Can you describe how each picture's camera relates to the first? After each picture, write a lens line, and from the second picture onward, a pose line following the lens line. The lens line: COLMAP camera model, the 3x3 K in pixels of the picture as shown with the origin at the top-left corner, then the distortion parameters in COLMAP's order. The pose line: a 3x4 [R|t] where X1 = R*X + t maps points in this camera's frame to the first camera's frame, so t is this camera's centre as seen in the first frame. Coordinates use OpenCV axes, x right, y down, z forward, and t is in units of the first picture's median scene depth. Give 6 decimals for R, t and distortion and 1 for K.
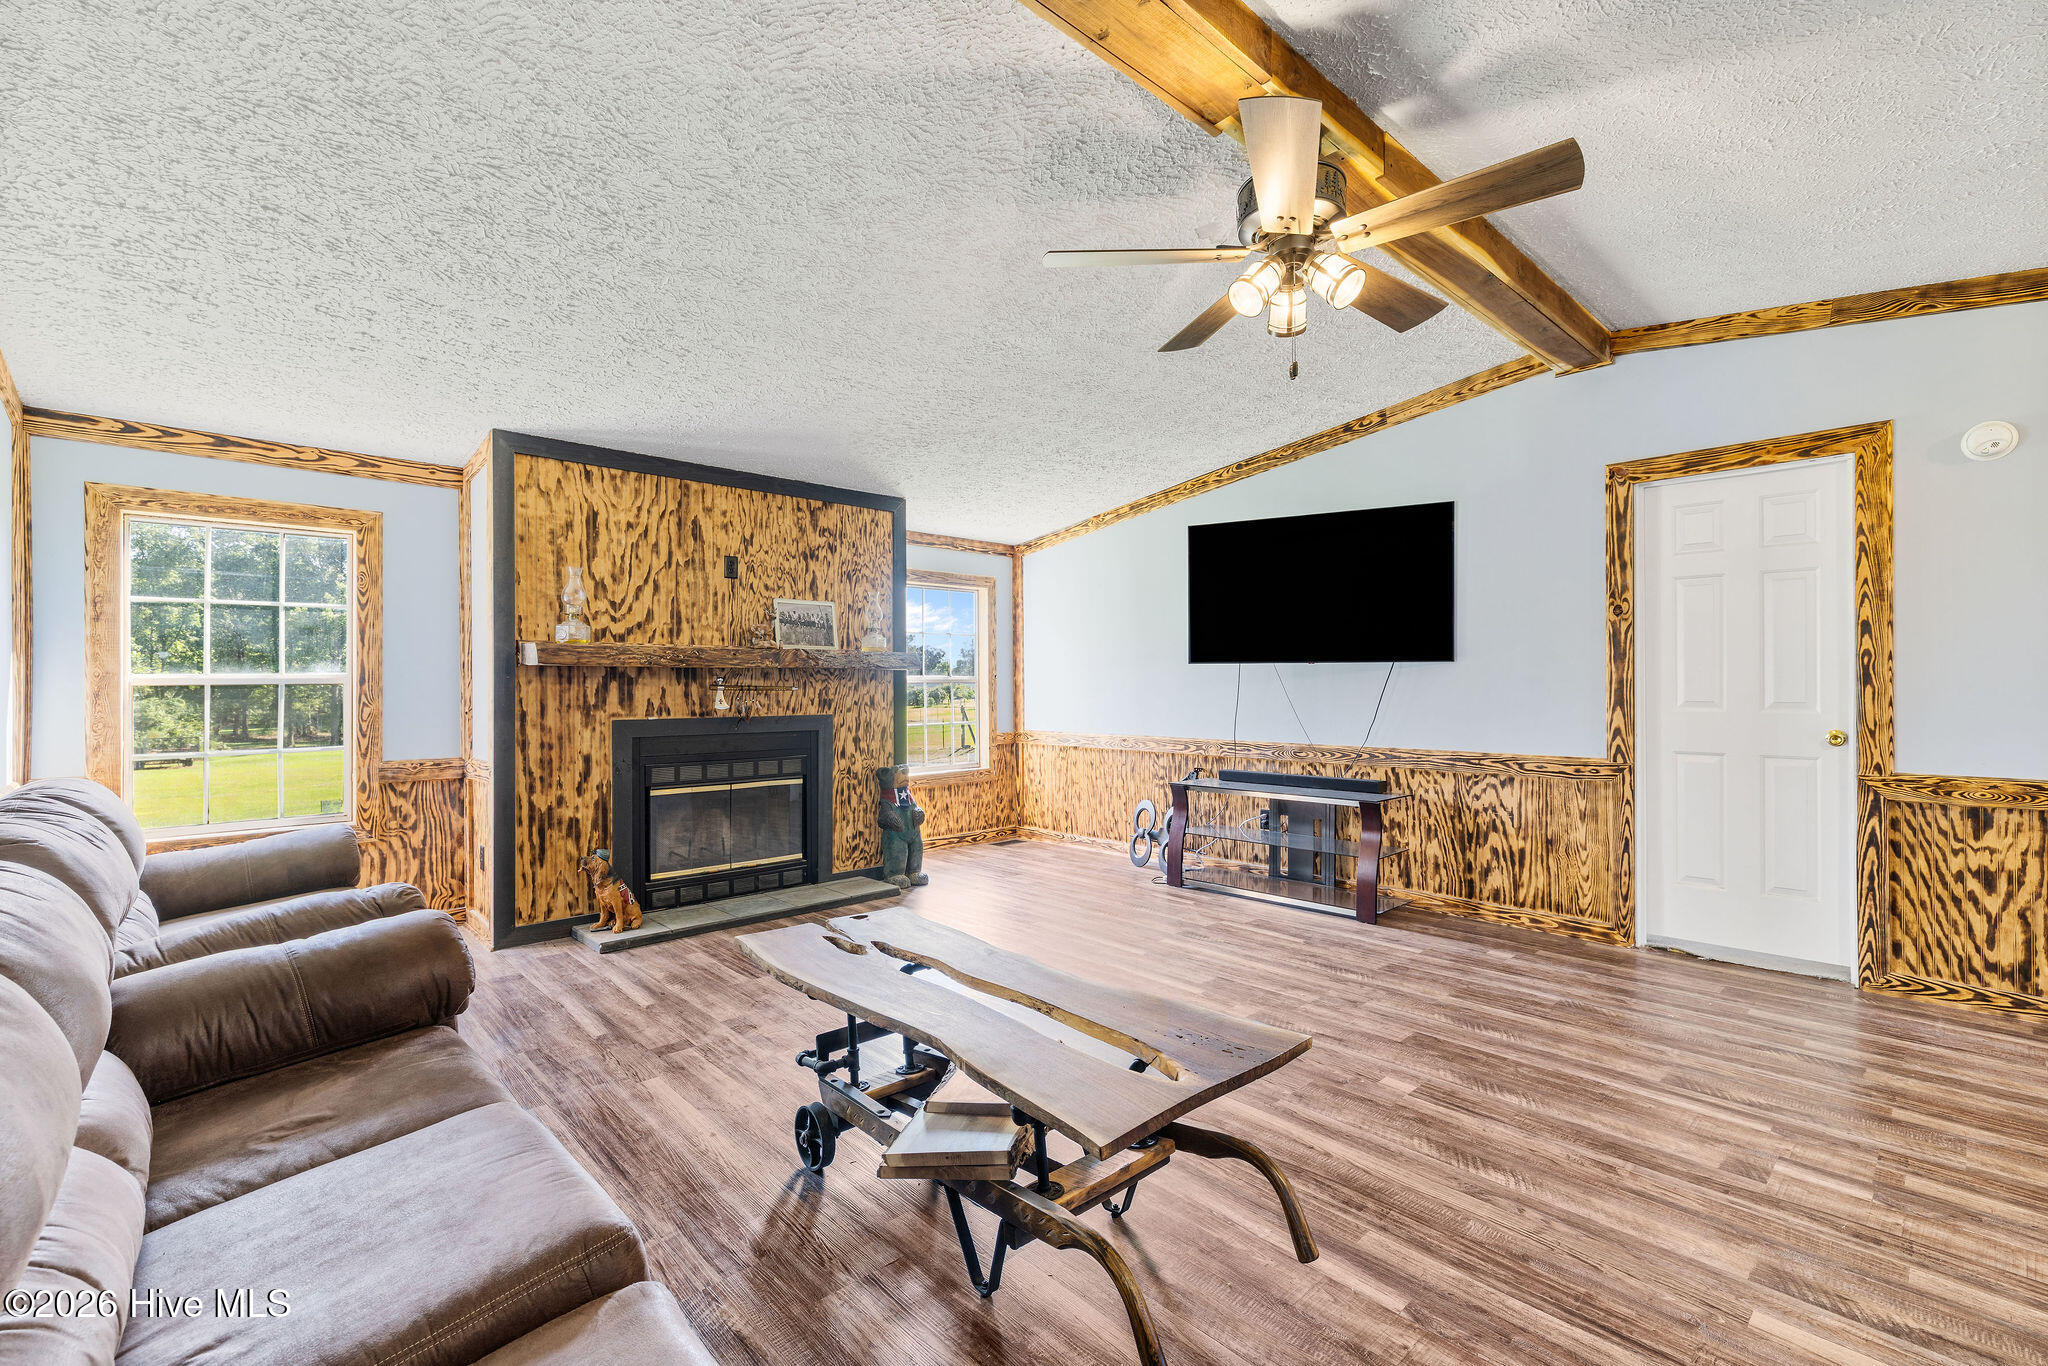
lens RADIAL K [[907.2, 0, 1020.2], [0, 907.2, 679.9], [0, 0, 1]] dist [0.002647, 0.001133]
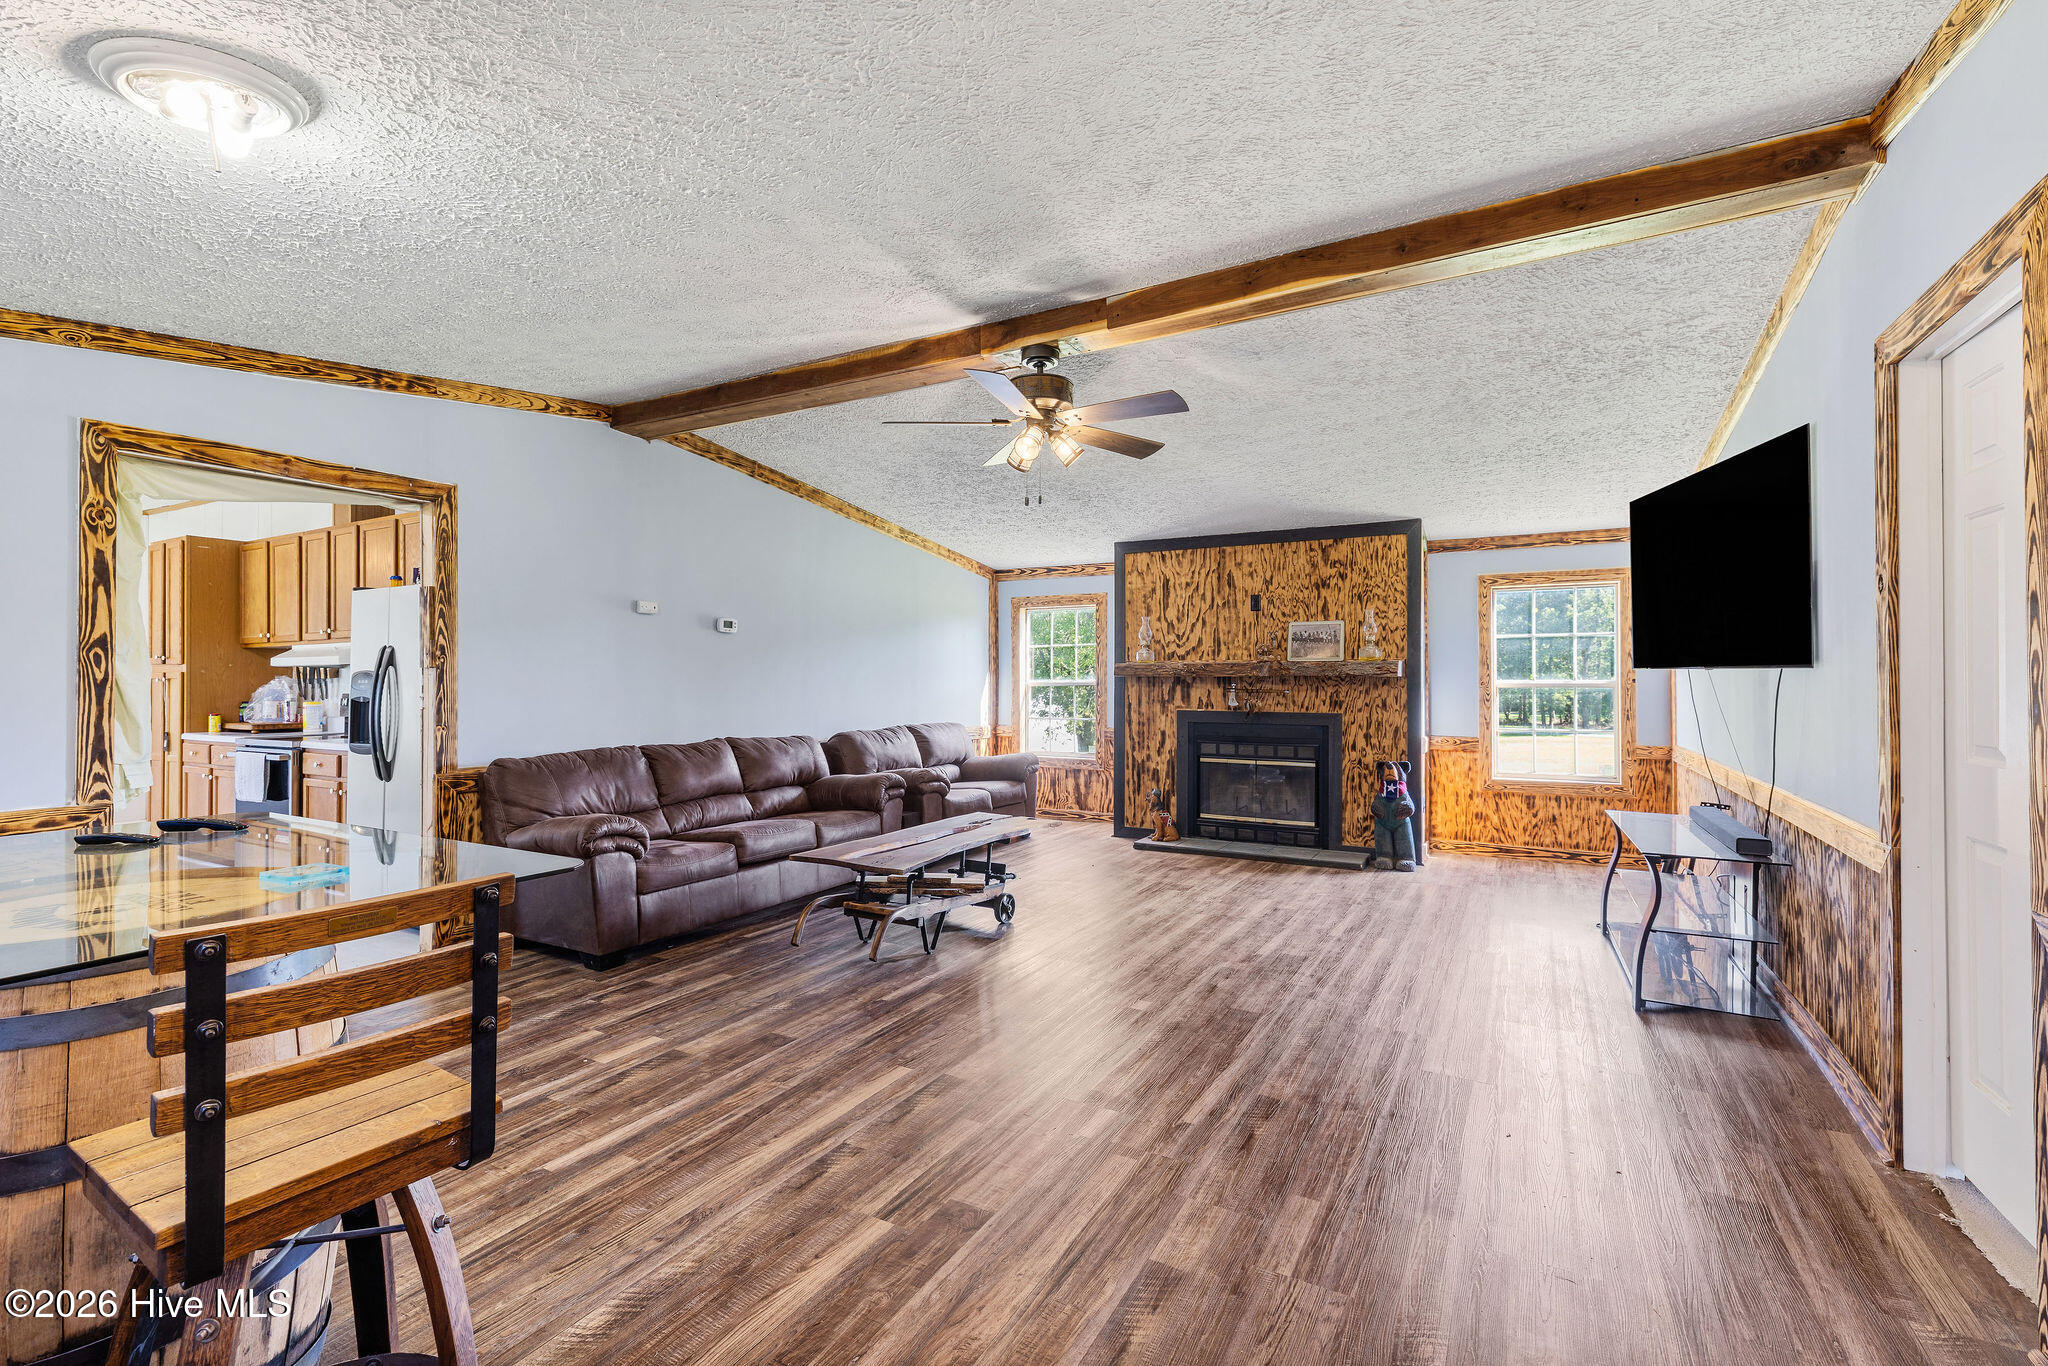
lens RADIAL K [[907.2, 0, 1012.4], [0, 907.2, 670.5], [0, 0, 1]] dist [0.002647, 0.001133]
pose [[0.294366, -0.005247, -0.955678, 0.928145], [0.004886, 0.999980, -0.003986, -0.018644], [0.955680, -0.003497, 0.294386, 0.254186]]
